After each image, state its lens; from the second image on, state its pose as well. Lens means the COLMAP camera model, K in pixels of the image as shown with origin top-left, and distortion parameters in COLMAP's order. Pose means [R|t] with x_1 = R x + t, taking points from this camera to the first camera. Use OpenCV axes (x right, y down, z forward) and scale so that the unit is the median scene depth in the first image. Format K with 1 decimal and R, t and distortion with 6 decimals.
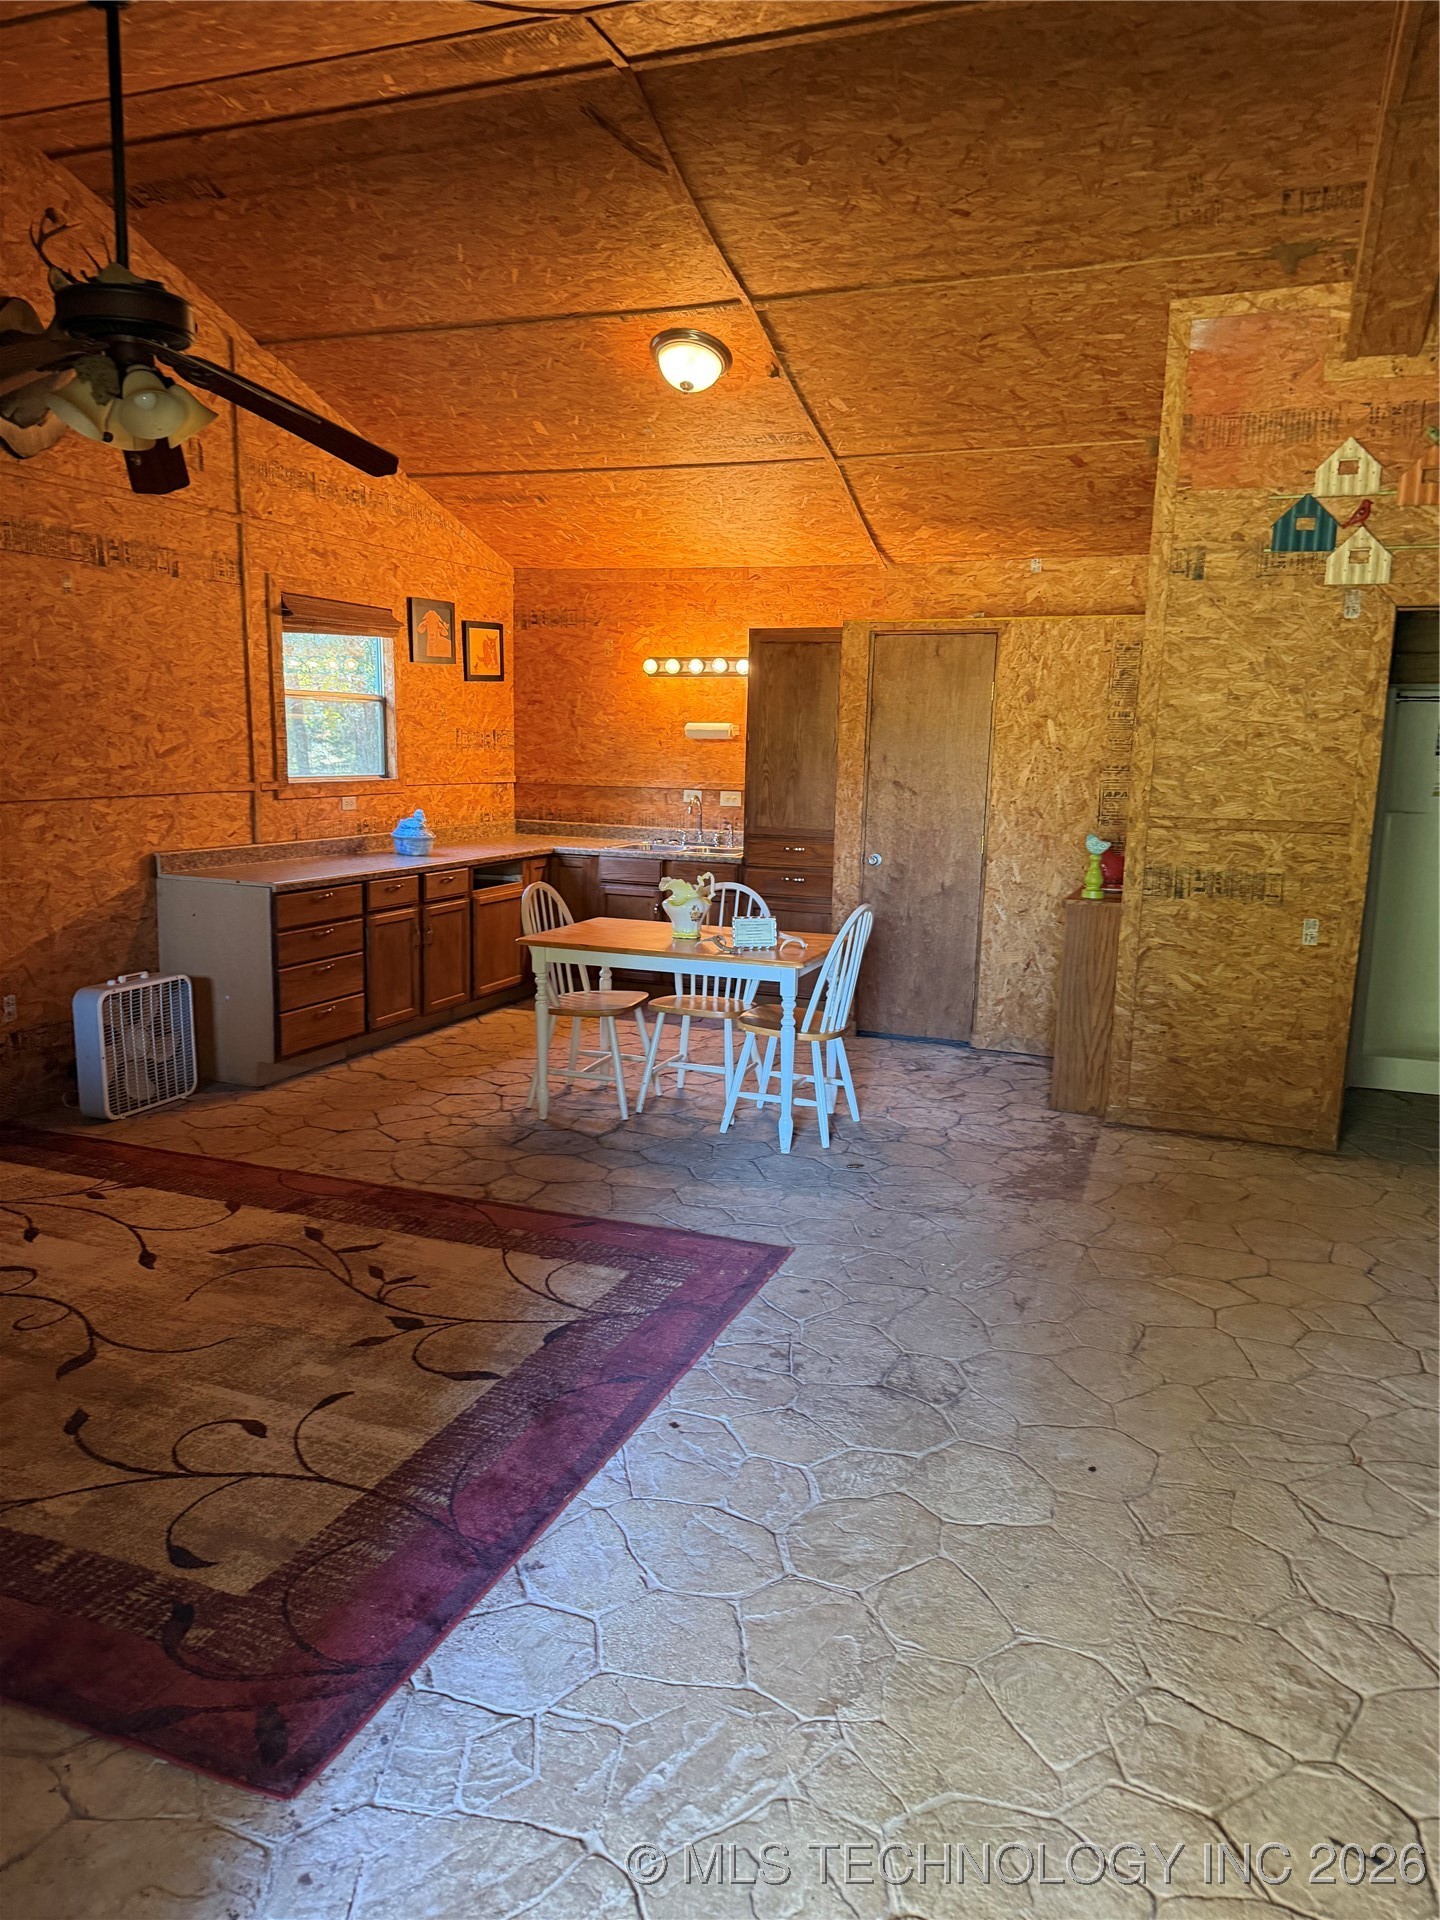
lens RADIAL K [[1350.0, 0, 705.2], [0, 1350.0, 956.1], [0, 0, 1]] dist [0.051774, -0.080297]
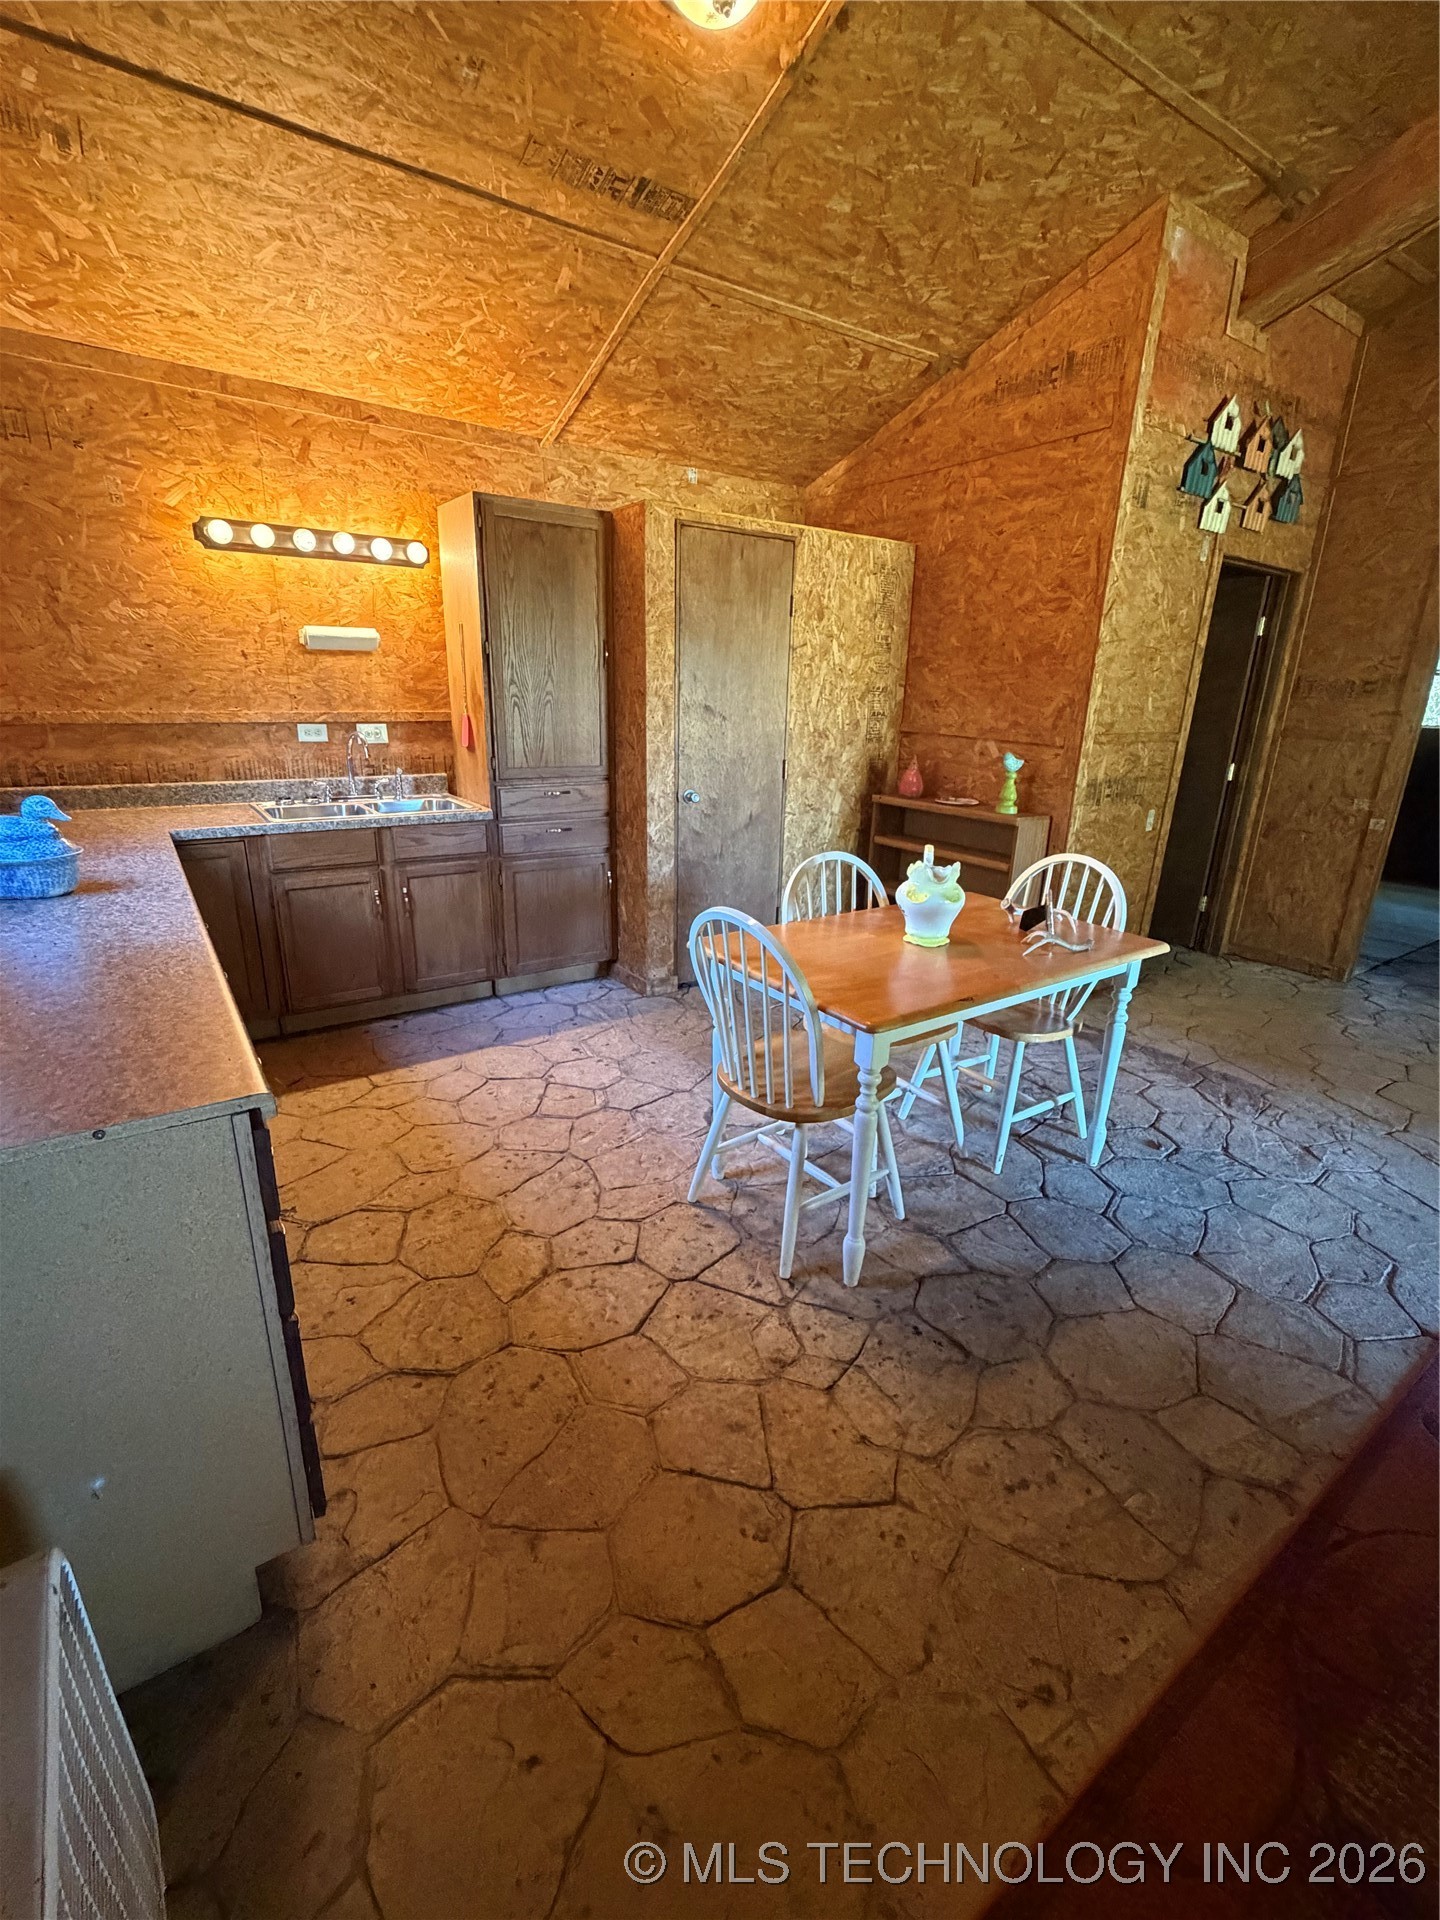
lens RADIAL K [[853.0, 0, 739.9], [0, 853.0, 952.6], [0, 0, 1]] dist [0.005463, -0.000014]
pose [[0.544570, -0.257607, 0.798174, -0.442107], [0.121910, 0.965868, 0.228554, -0.127989], [-0.829808, -0.027158, 0.557388, 0.864539]]
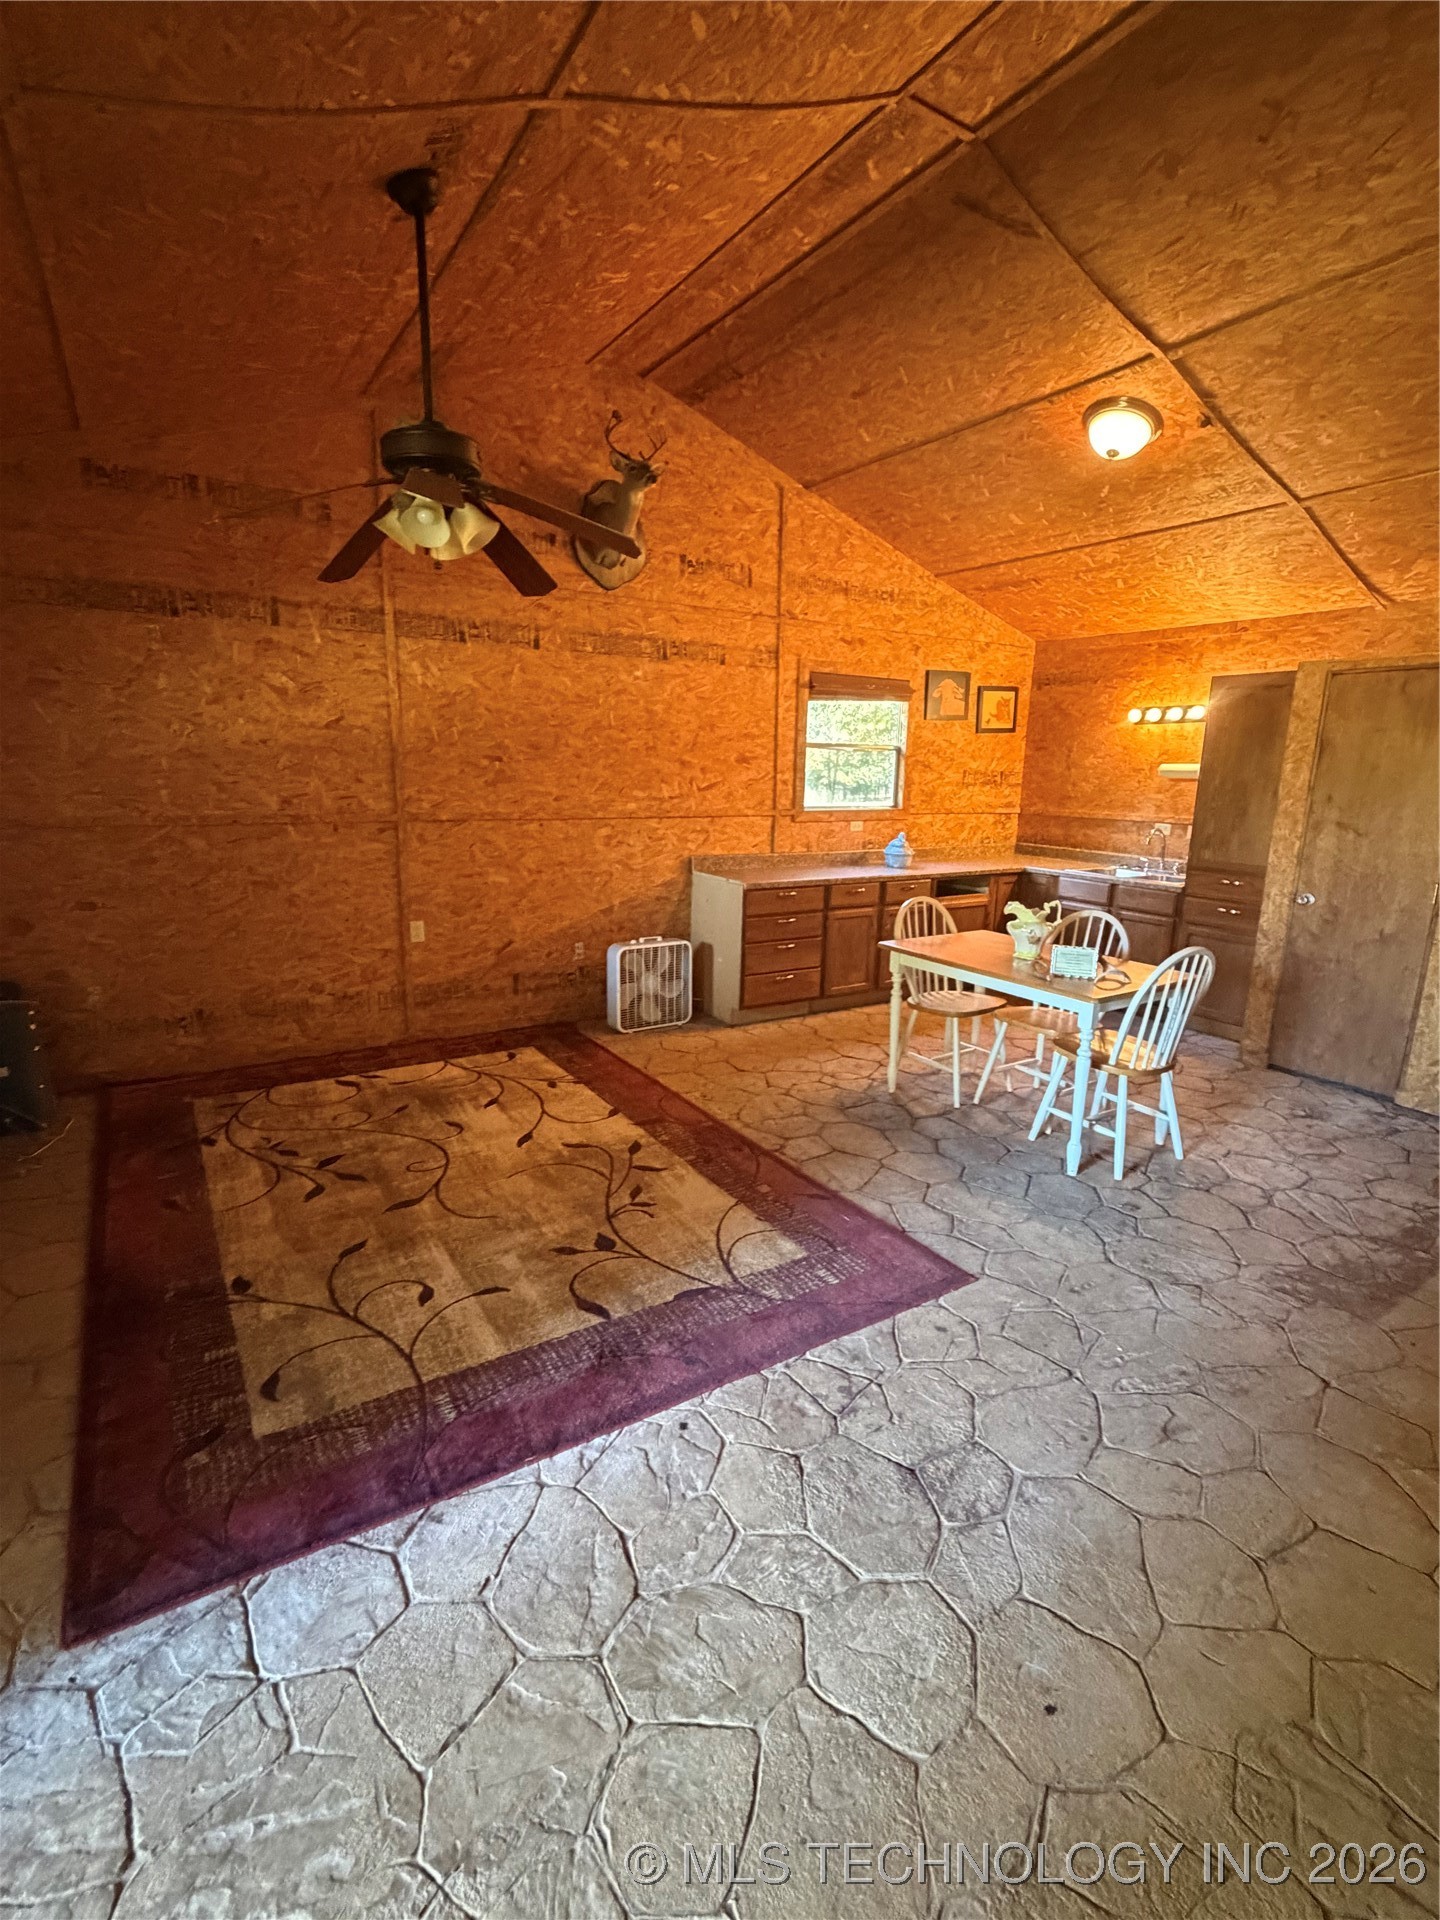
lens RADIAL K [[891.8, 0, 715.8], [0, 891.8, 958.1], [0, 0, 1]] dist [-0.002224, 0.002124]
pose [[0.806400, 0.121730, -0.578706, 0.212489], [-0.099066, 0.992563, 0.070740, -0.042305], [0.583013, 0.000286, 0.812463, 0.264051]]
